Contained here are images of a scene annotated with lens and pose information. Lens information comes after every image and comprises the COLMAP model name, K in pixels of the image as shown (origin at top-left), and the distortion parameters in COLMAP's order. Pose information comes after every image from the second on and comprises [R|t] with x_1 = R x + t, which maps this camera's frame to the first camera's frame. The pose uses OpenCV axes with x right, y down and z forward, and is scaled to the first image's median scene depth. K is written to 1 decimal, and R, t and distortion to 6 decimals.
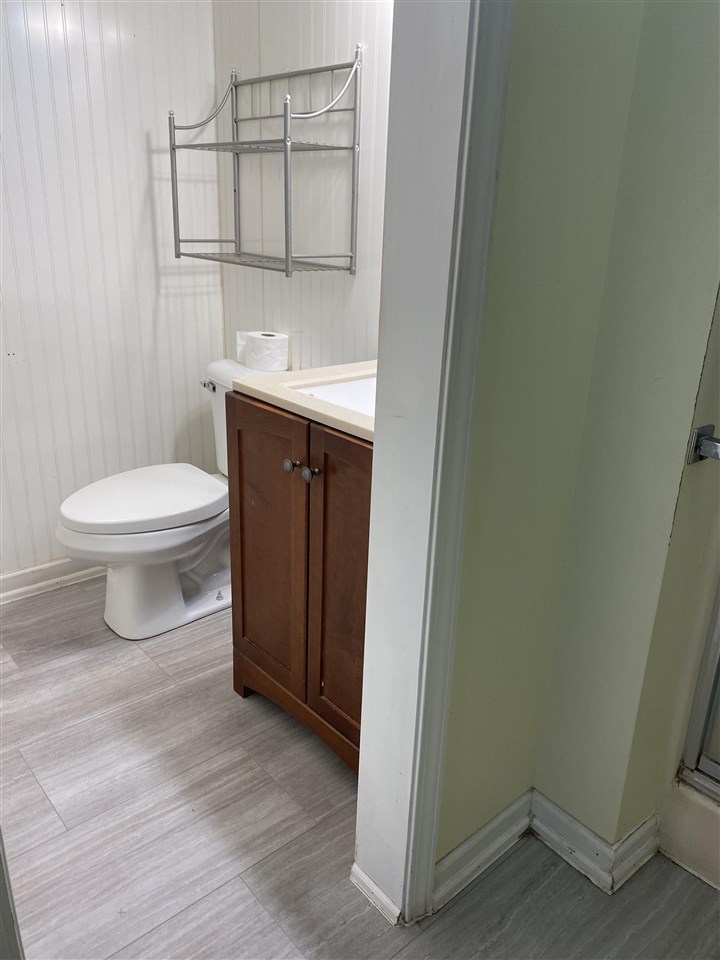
lens RADIAL K [[734.5, 0, 359.3], [0, 734.5, 470.3], [0, 0, 1]] dist [0.045589, -0.049770]
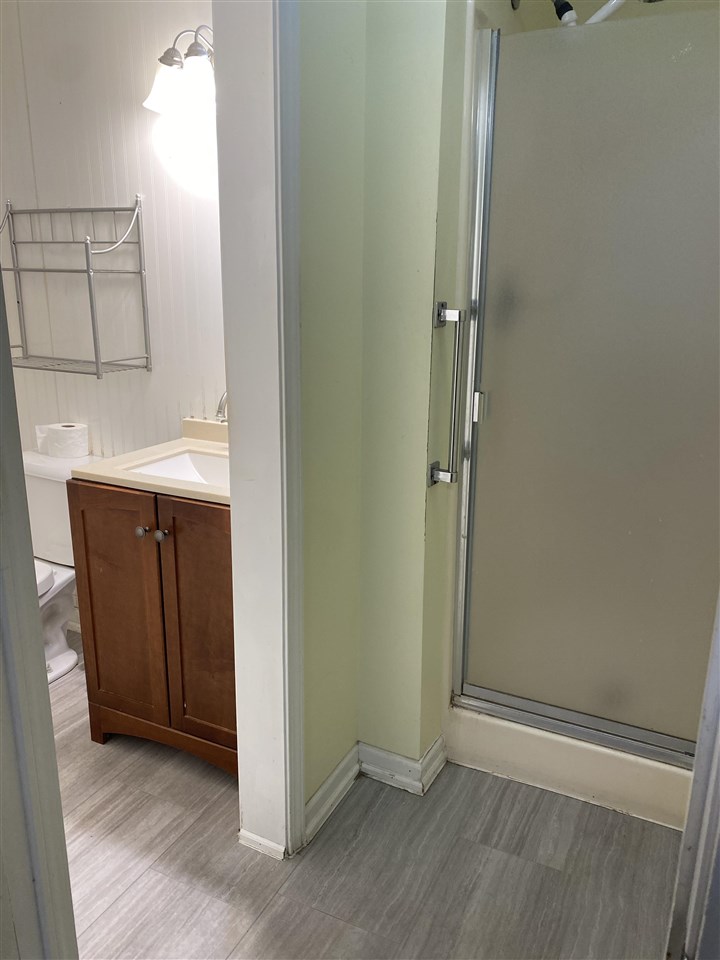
lens RADIAL K [[734.5, 0, 364.4], [0, 734.5, 482.8], [0, 0, 1]] dist [0.045589, -0.049770]
pose [[0.924706, -0.129109, 0.358118, -0.172493], [0.149960, 0.988208, -0.030944, 0.006942], [-0.349900, 0.082317, 0.933163, -0.292898]]
